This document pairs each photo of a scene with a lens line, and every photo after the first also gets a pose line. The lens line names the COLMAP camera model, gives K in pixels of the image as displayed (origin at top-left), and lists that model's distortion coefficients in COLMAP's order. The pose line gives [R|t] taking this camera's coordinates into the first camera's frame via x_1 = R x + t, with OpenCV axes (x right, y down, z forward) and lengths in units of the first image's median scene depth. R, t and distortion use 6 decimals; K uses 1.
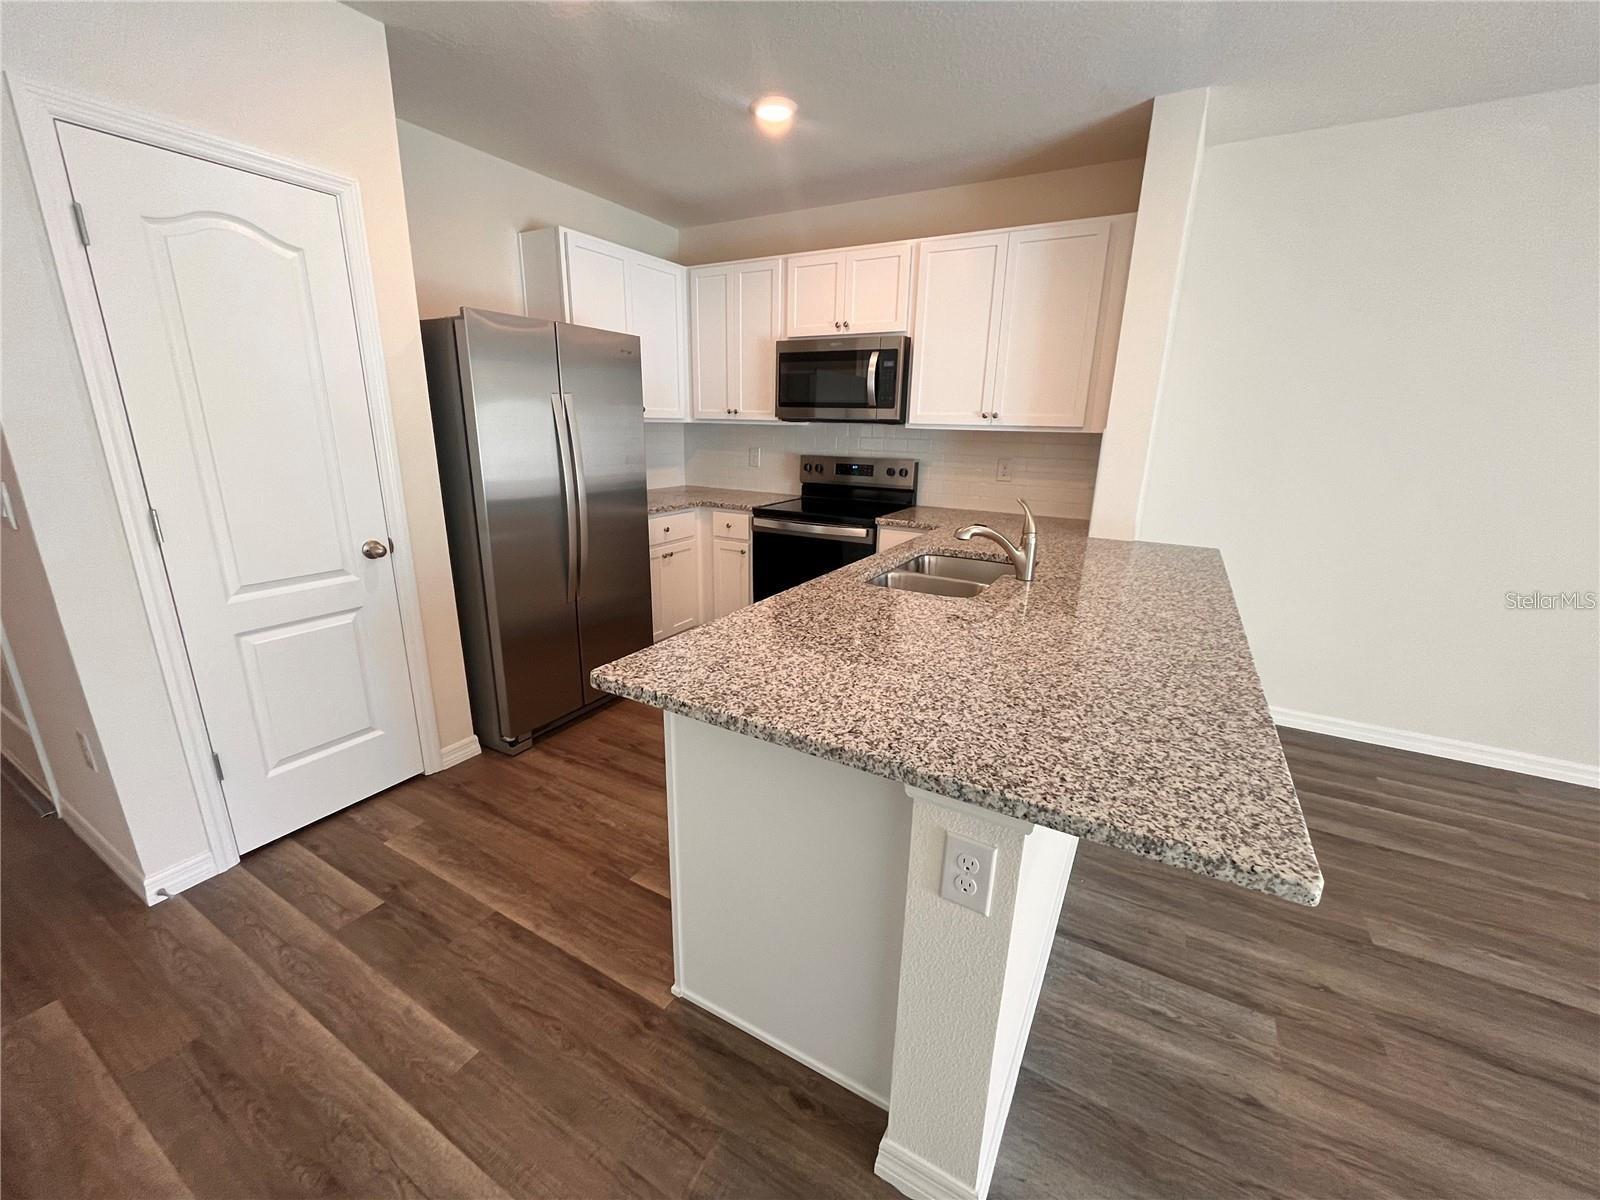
lens RADIAL K [[643.7, 0, 795.5], [0, 643.7, 604.1], [0, 0, 1]] dist [-0.001988, 0.000002]
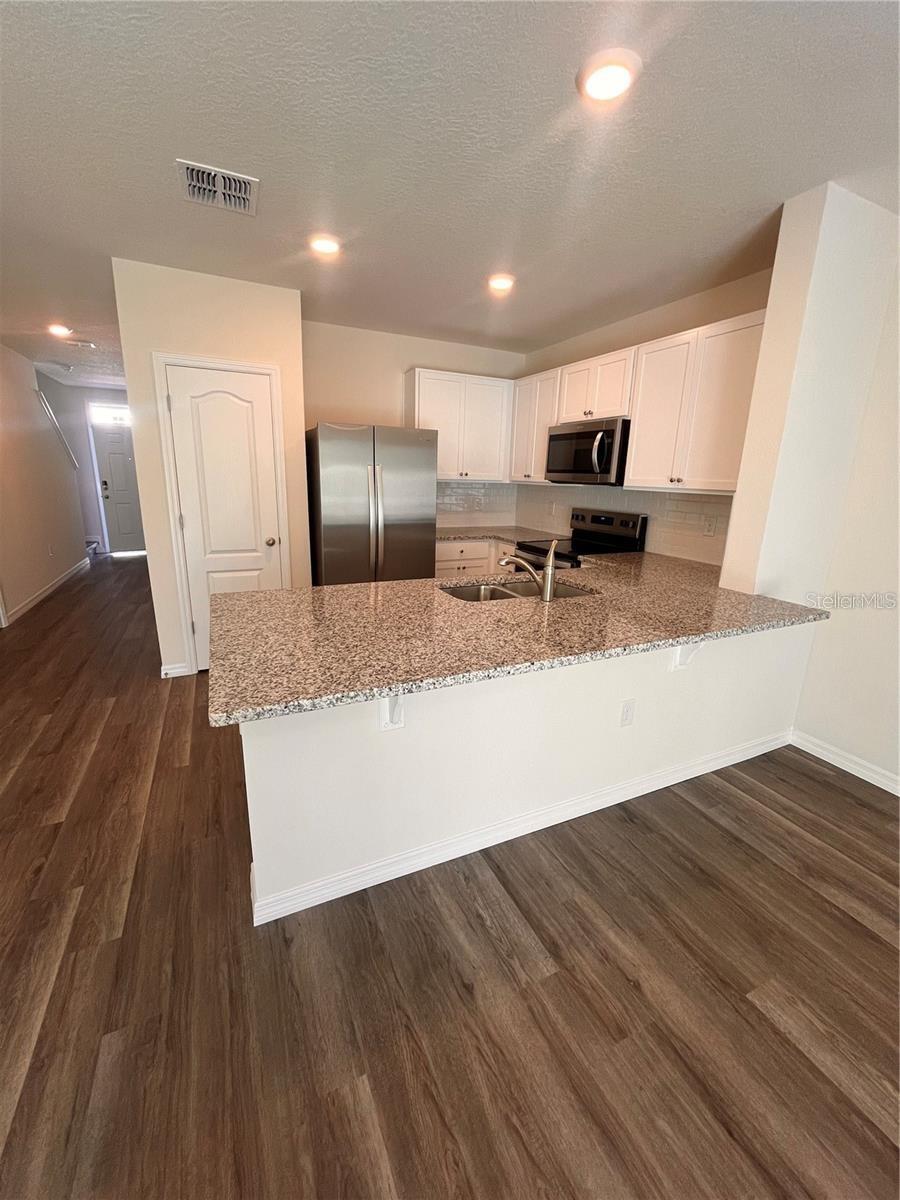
lens RADIAL K [[482.8, 0, 448.0], [0, 482.8, 597.4], [0, 0, 1]] dist [-0.001988, 0.000002]
pose [[0.821548, 0.143557, -0.551770, 0.681035], [-0.167506, 0.985846, 0.007087, -0.015284], [0.544977, 0.086602, 0.833966, 0.042921]]
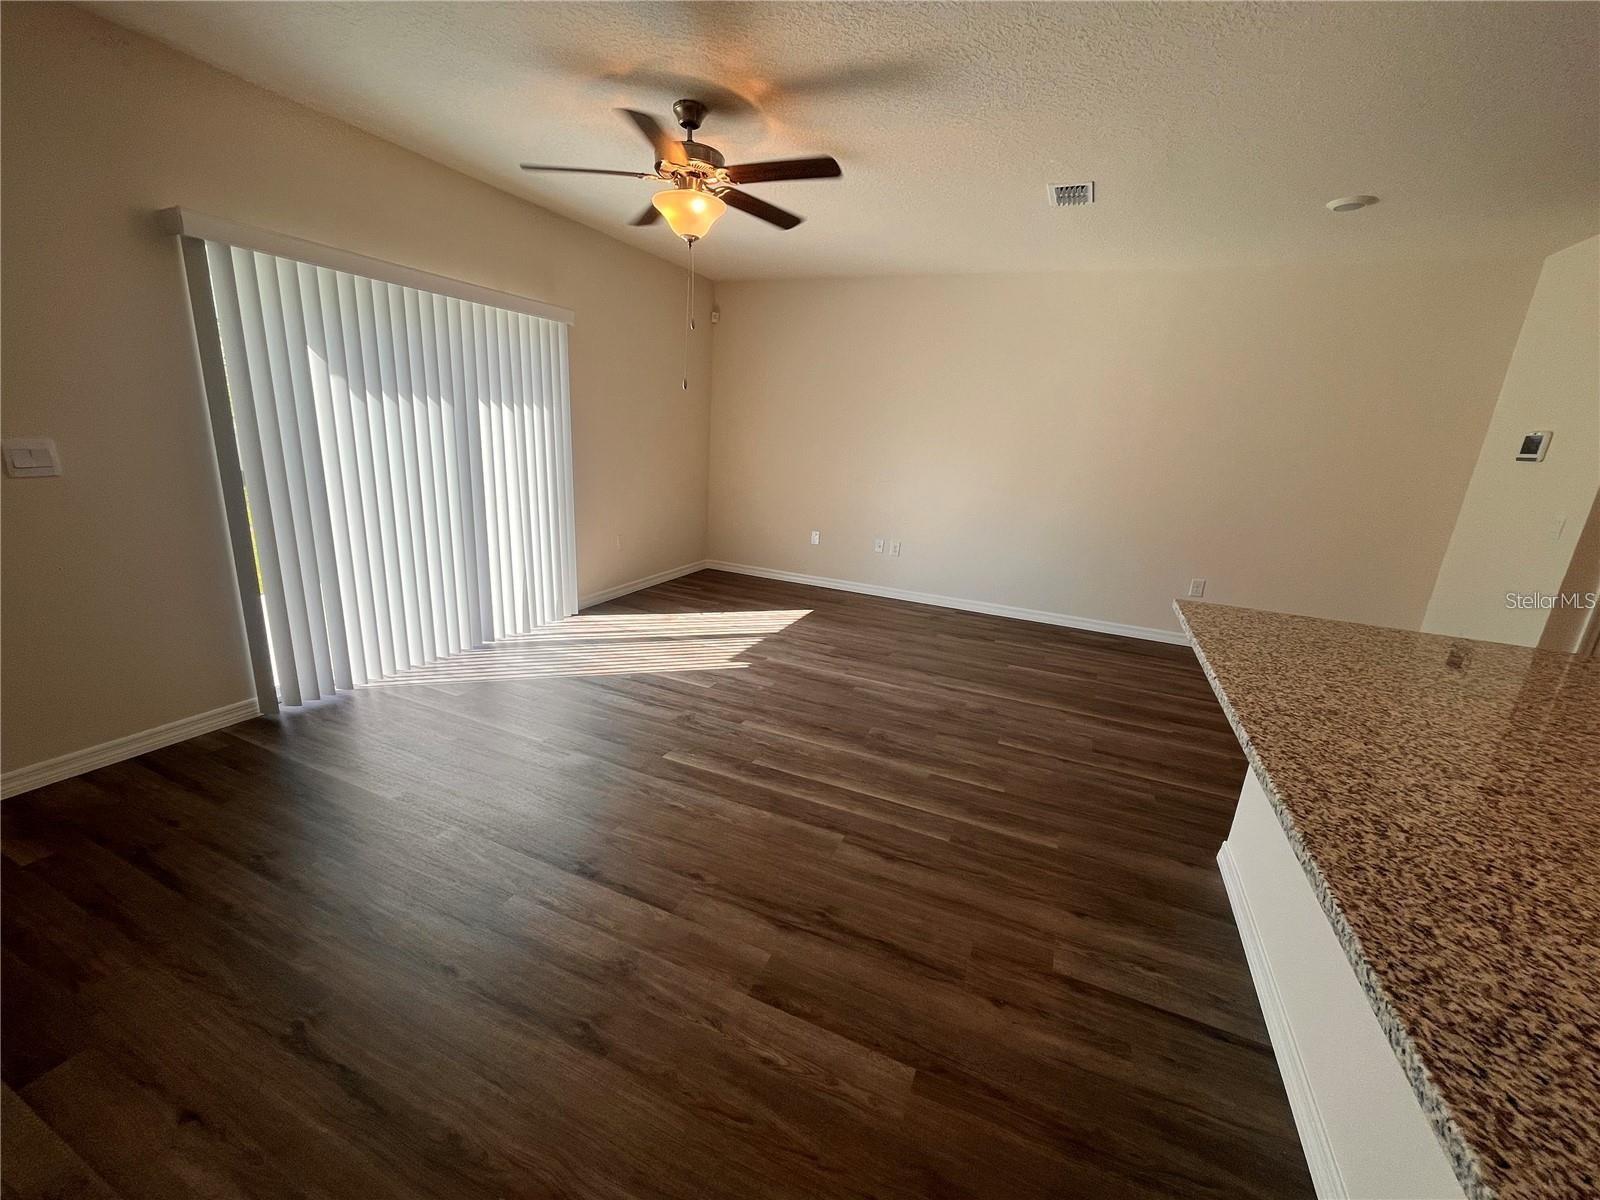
lens RADIAL K [[643.7, 0, 795.5], [0, 643.7, 604.1], [0, 0, 1]] dist [-0.001988, 0.000002]
pose [[-0.991157, -0.048597, -0.123473, 0.953847], [-0.106239, 0.848145, 0.519002, -0.306628], [0.079501, 0.527530, -0.845808, 1.104517]]
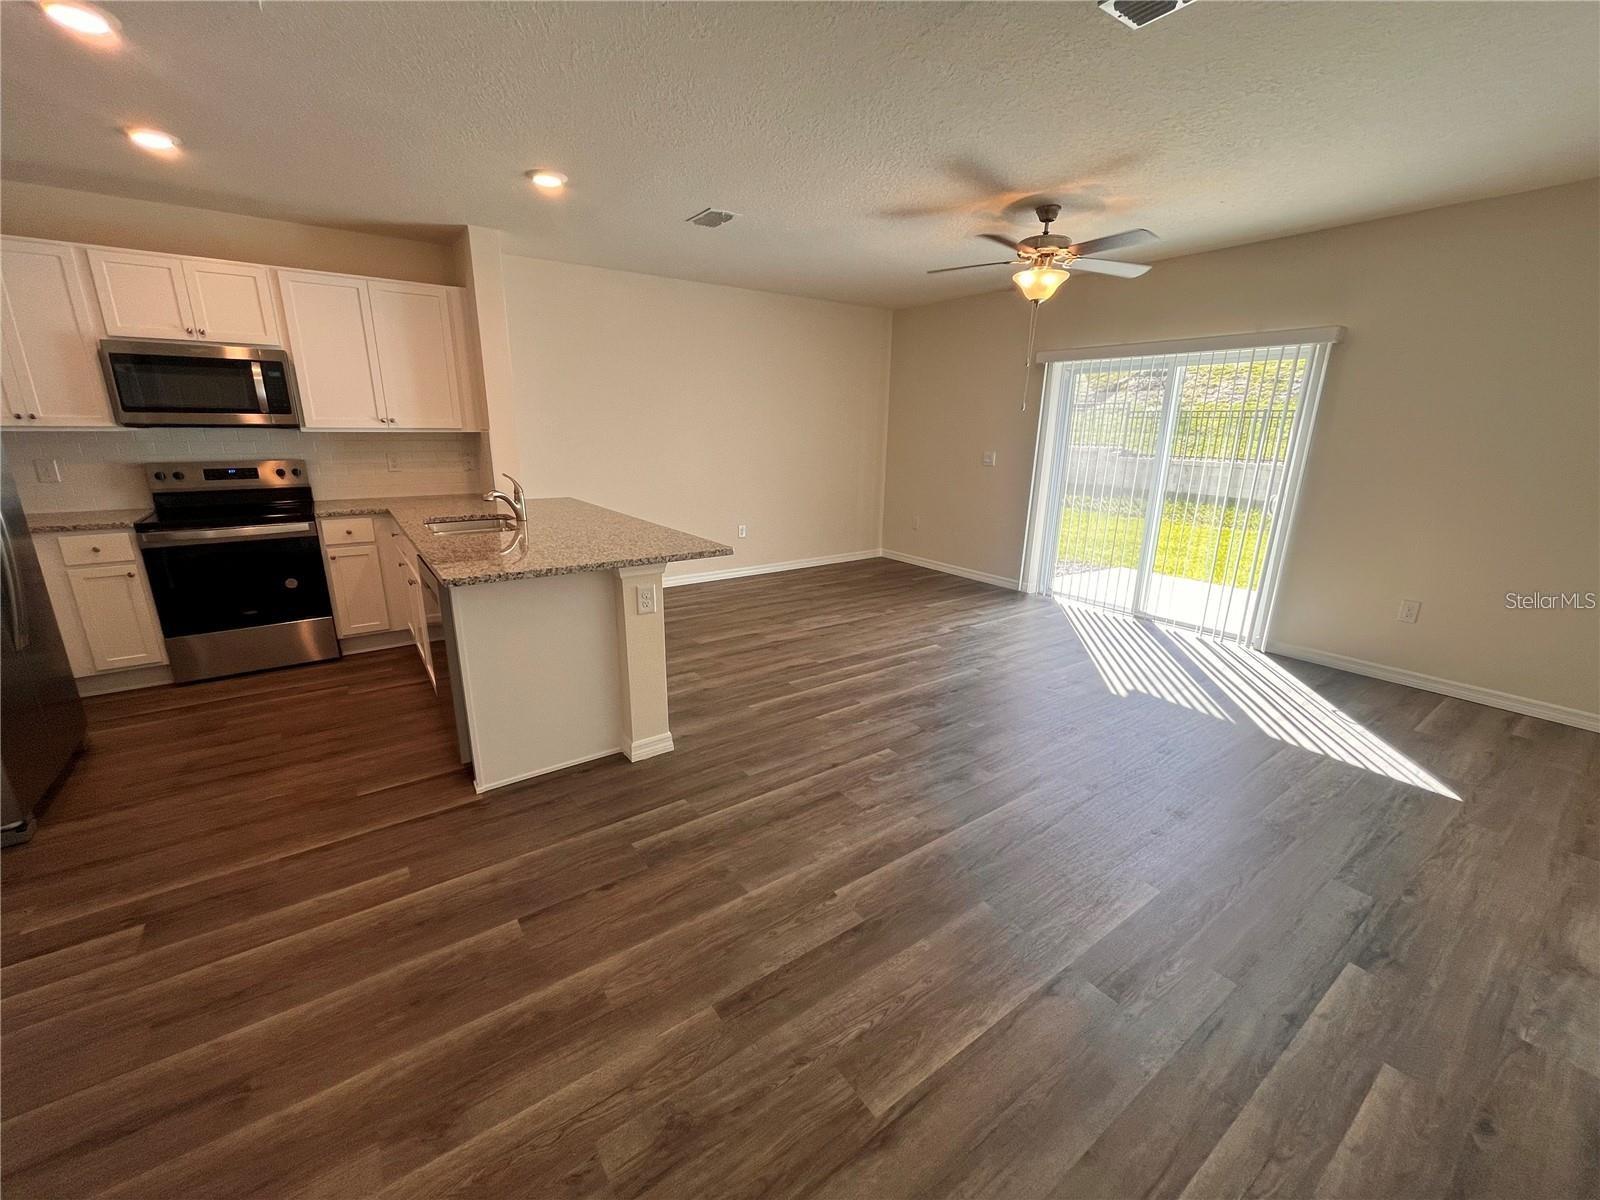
lens RADIAL K [[643.7, 0, 795.5], [0, 643.7, 604.1], [0, 0, 1]] dist [-0.001988, 0.000002]
pose [[0.413645, -0.259115, 0.872787, -0.810342], [0.247768, 0.954501, 0.165948, 0.063358], [-0.876076, 0.147605, 0.459025, -0.347274]]
